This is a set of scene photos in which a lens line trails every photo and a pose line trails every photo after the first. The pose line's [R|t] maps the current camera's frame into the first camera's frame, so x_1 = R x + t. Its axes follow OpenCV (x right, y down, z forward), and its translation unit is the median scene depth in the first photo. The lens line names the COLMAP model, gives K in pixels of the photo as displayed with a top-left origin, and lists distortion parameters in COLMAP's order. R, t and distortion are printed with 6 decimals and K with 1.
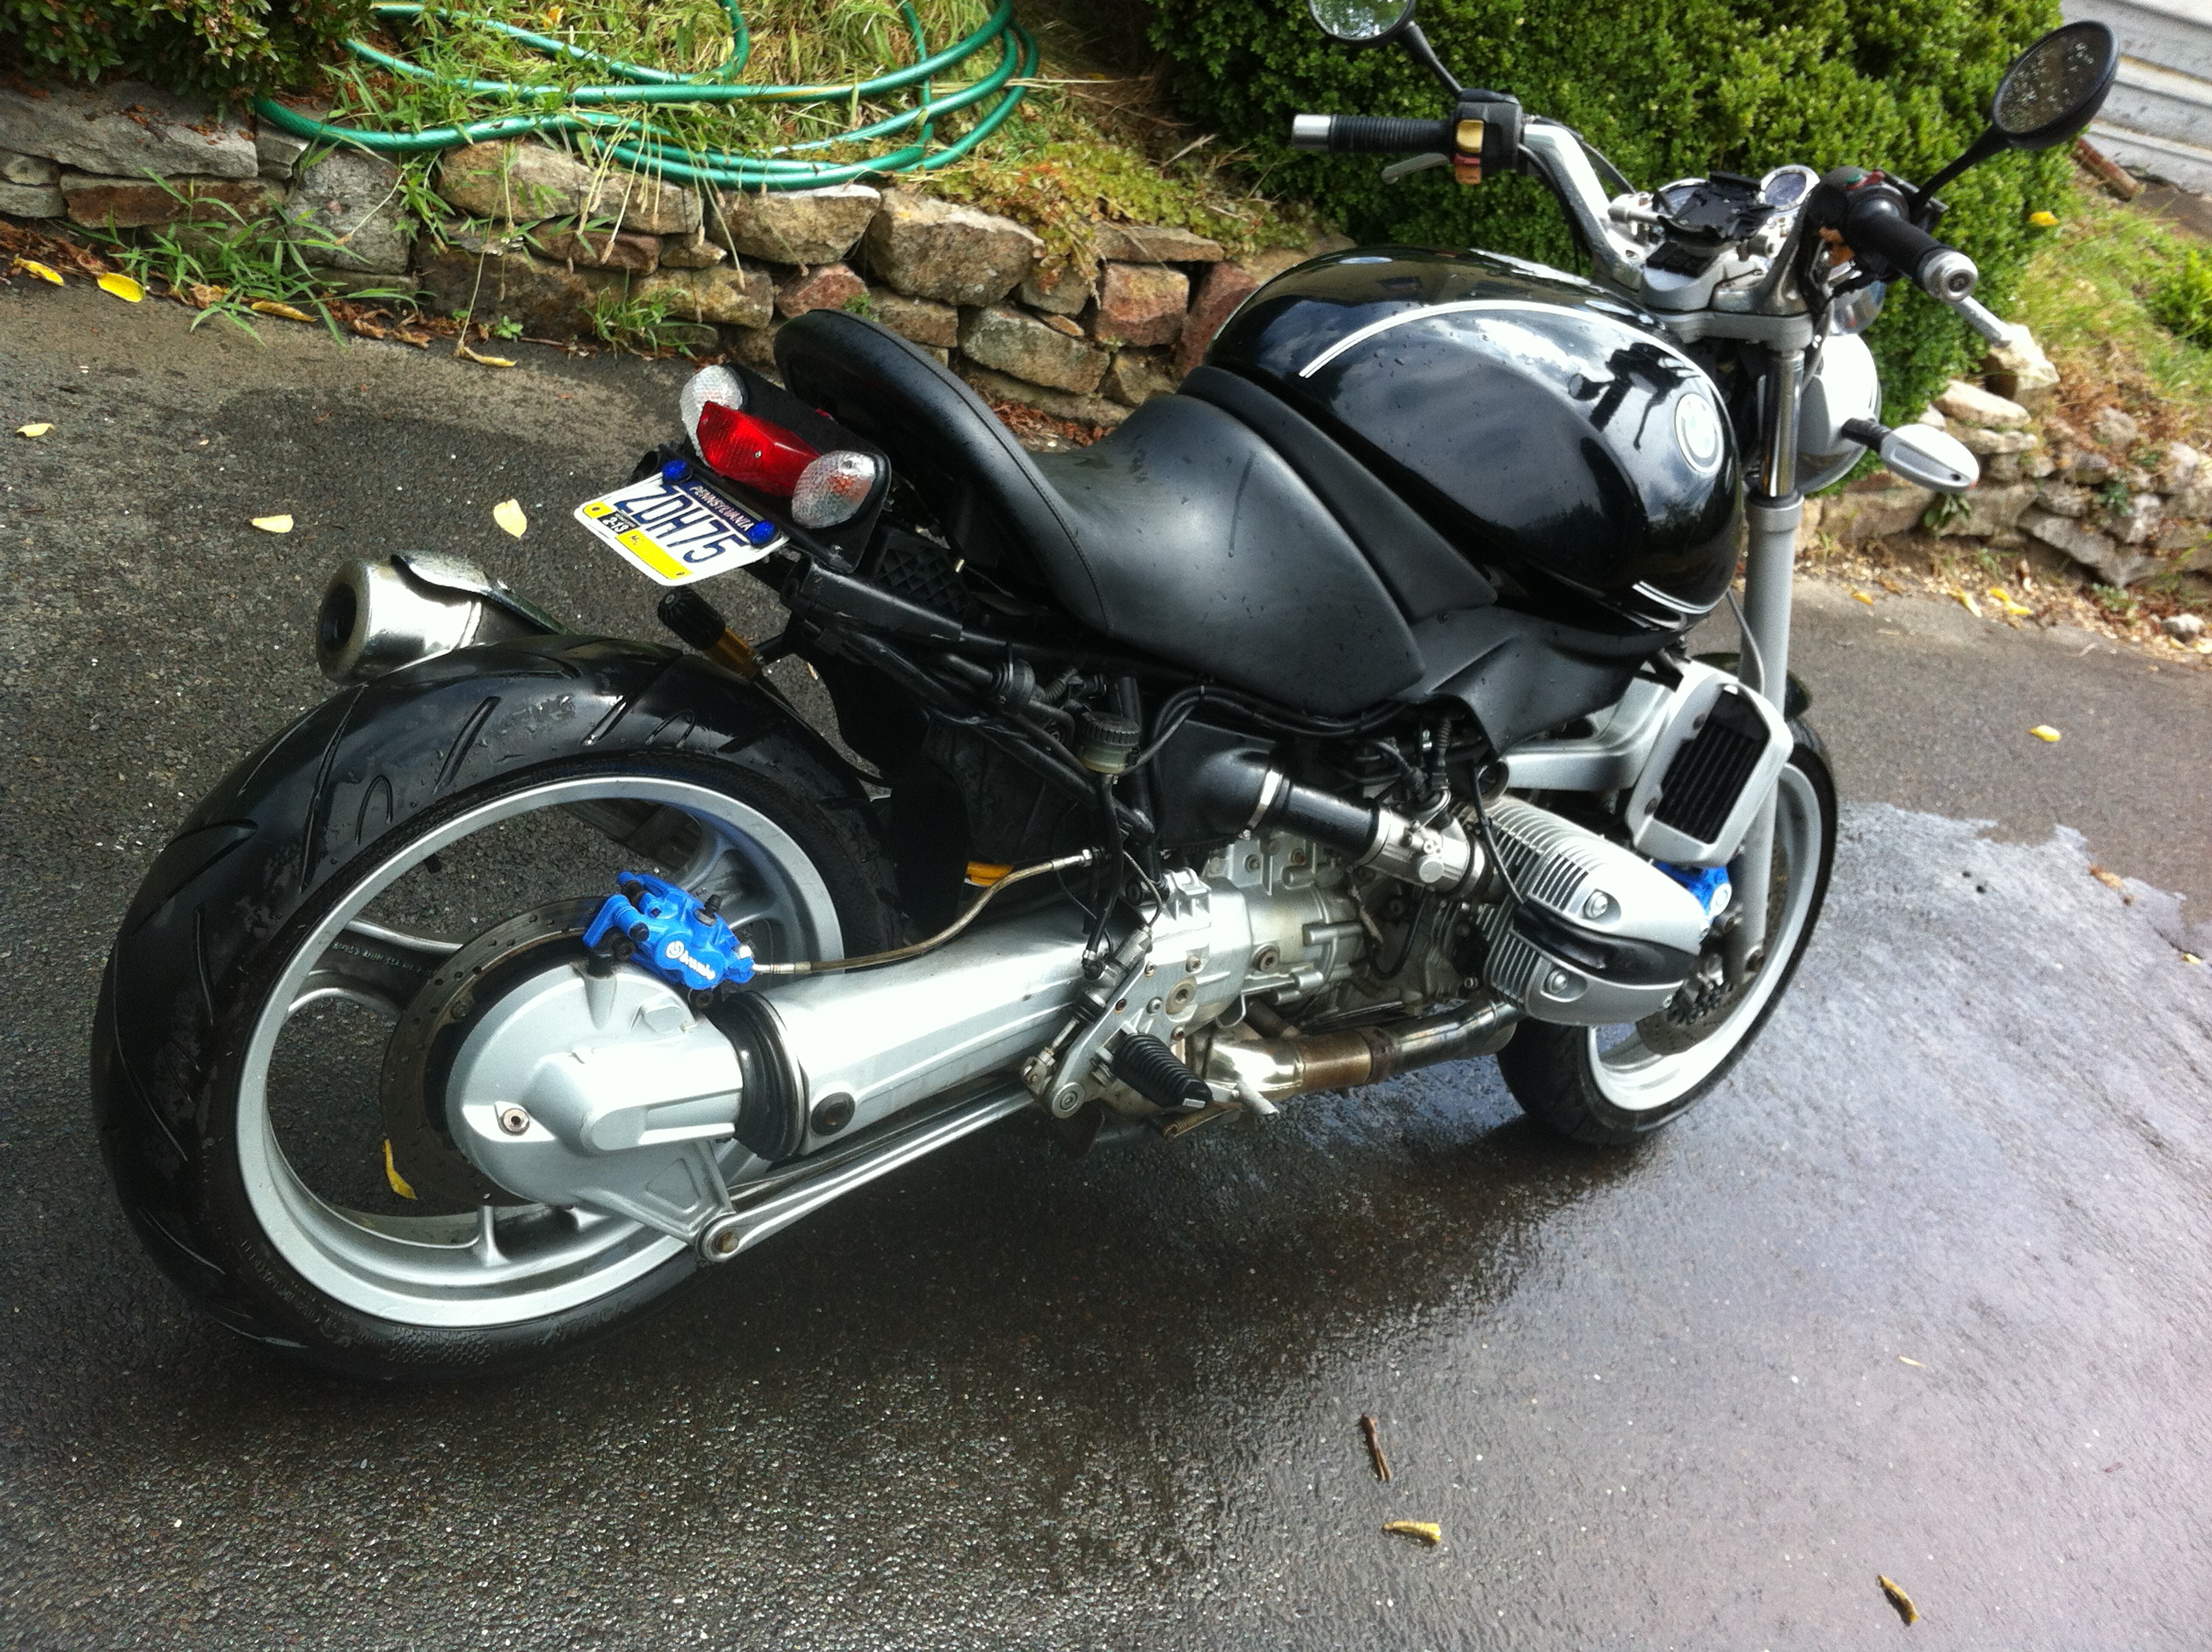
lens RADIAL K [[2161.1, 0, 1106.0], [0, 2161.1, 826.0], [0, 0, 1]] dist [-0.013203, -0.011332]
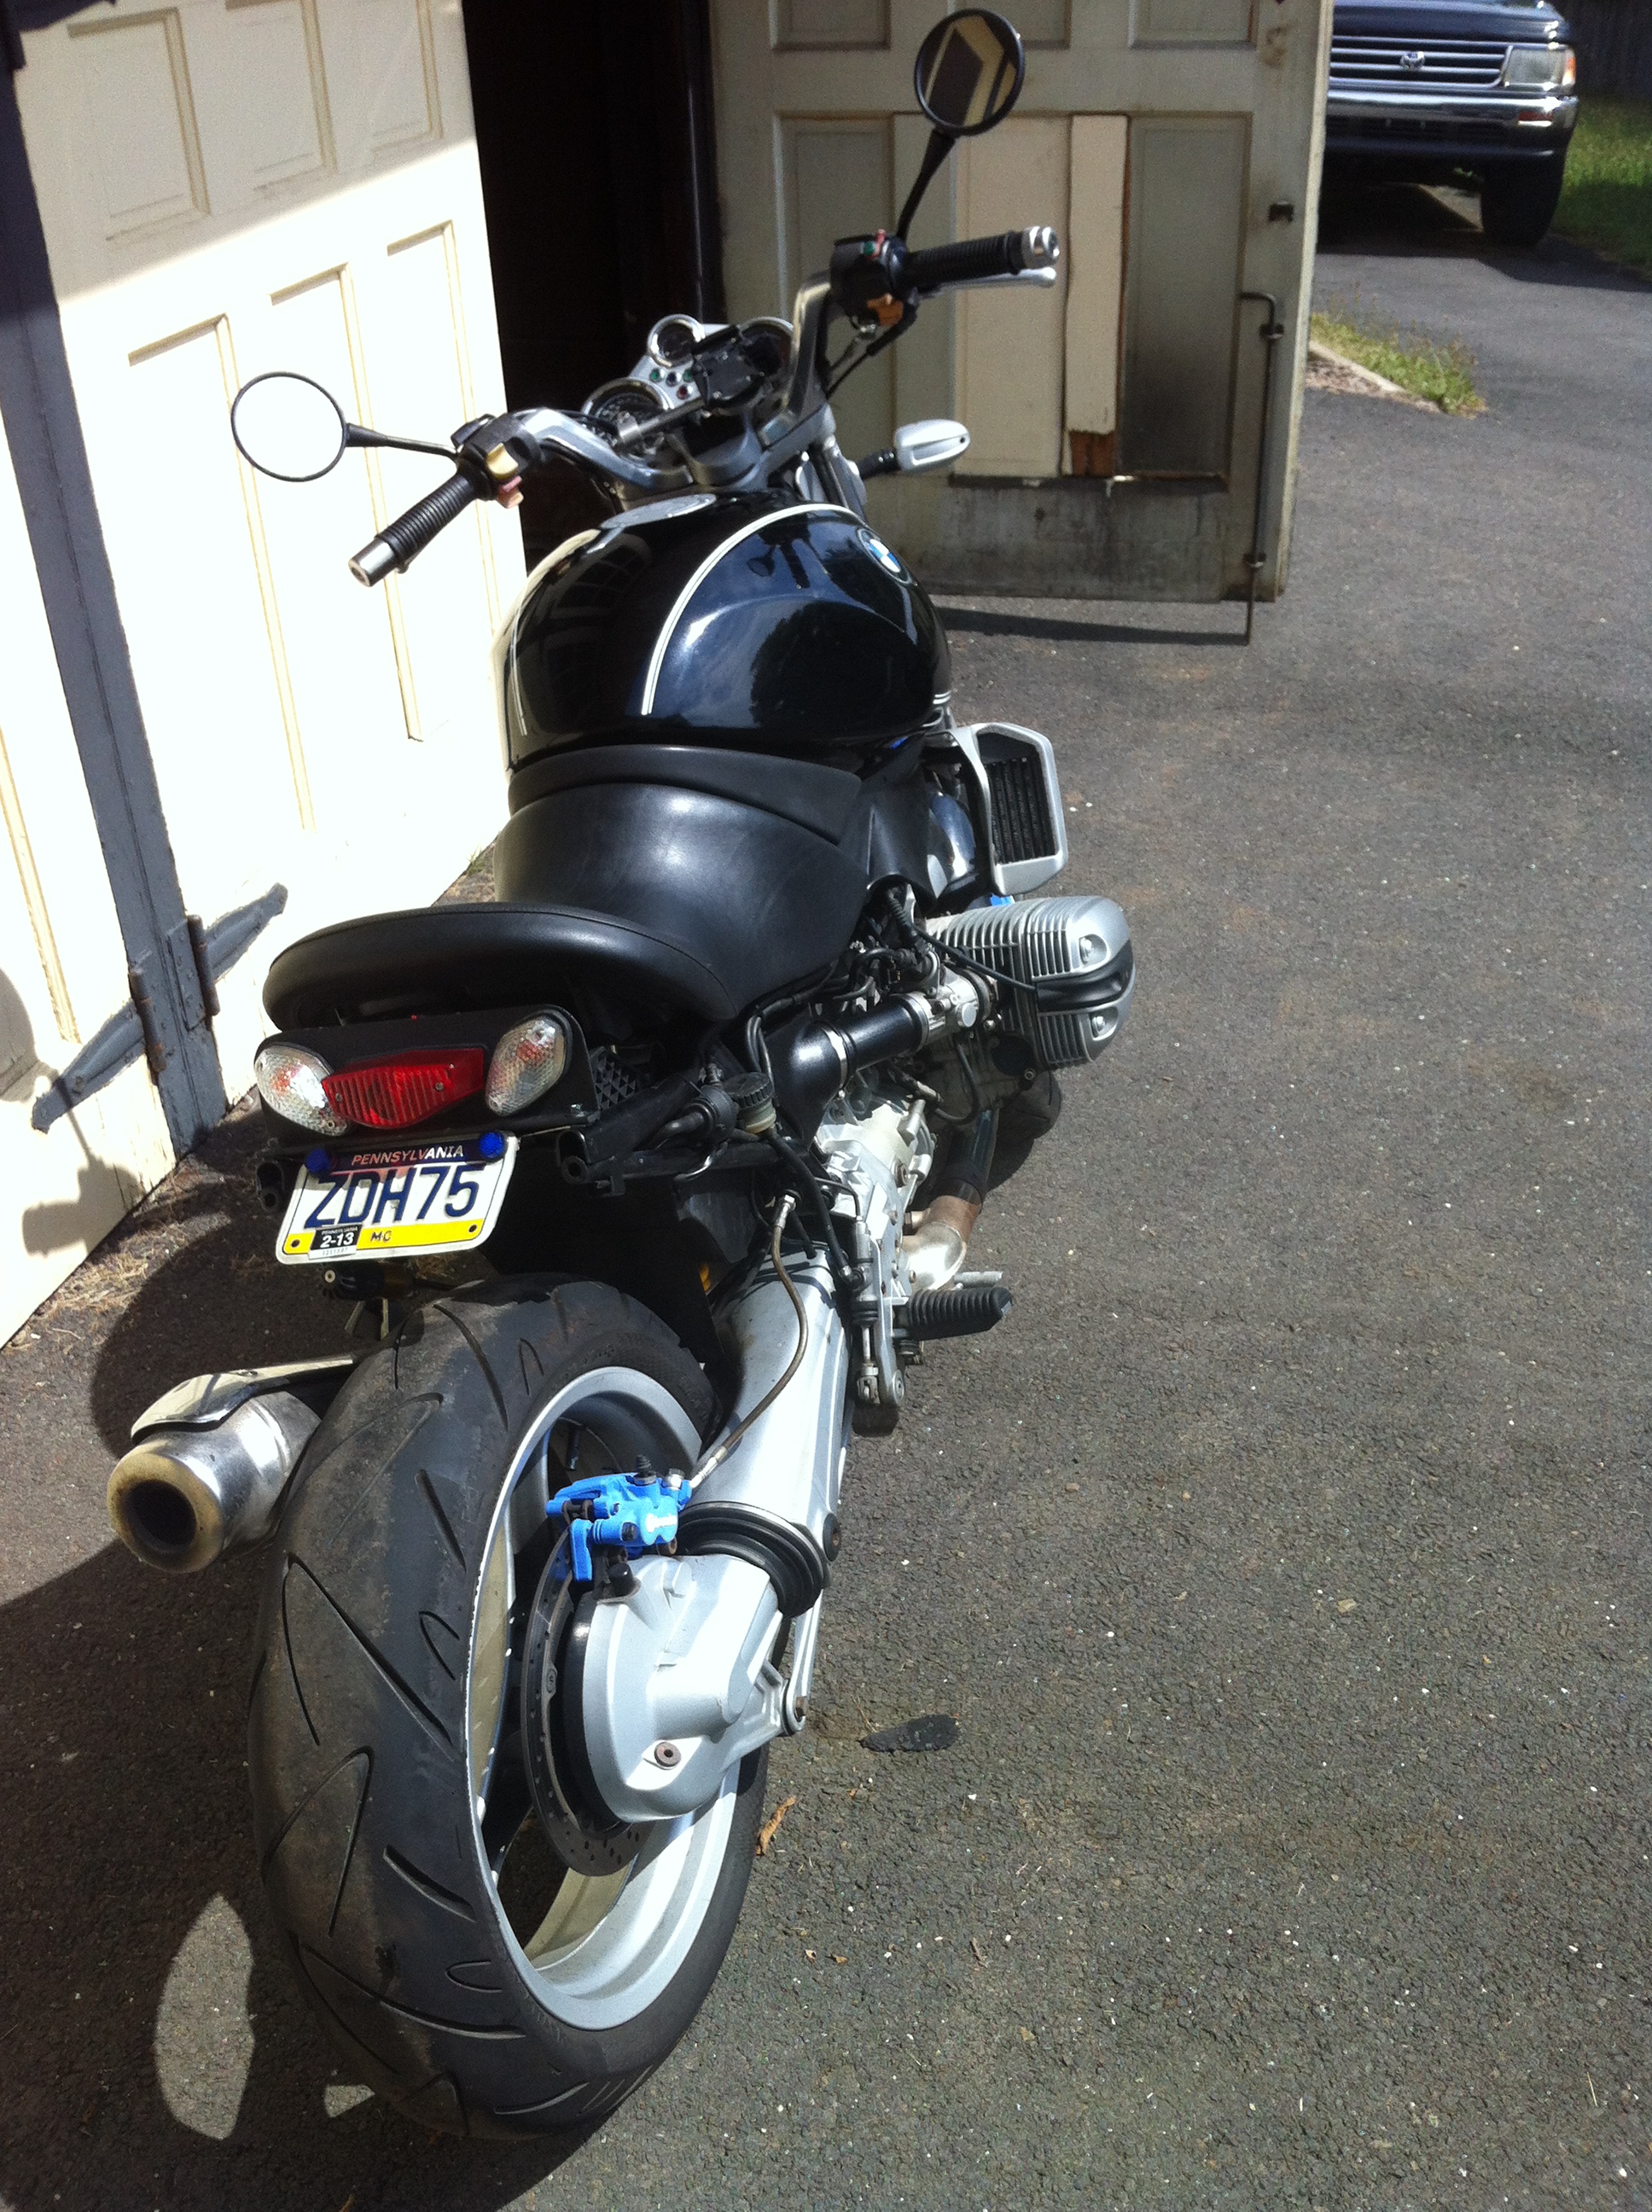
lens RADIAL K [[2161.1, 0, 827.4], [0, 2161.1, 1015.8], [0, 0, 1]] dist [-0.013203, -0.011332]
pose [[0.695008, -0.619974, 0.364138, -0.355741], [0.612607, 0.775732, 0.151501, -0.224536], [-0.376400, 0.117779, 0.918940, 0.008402]]
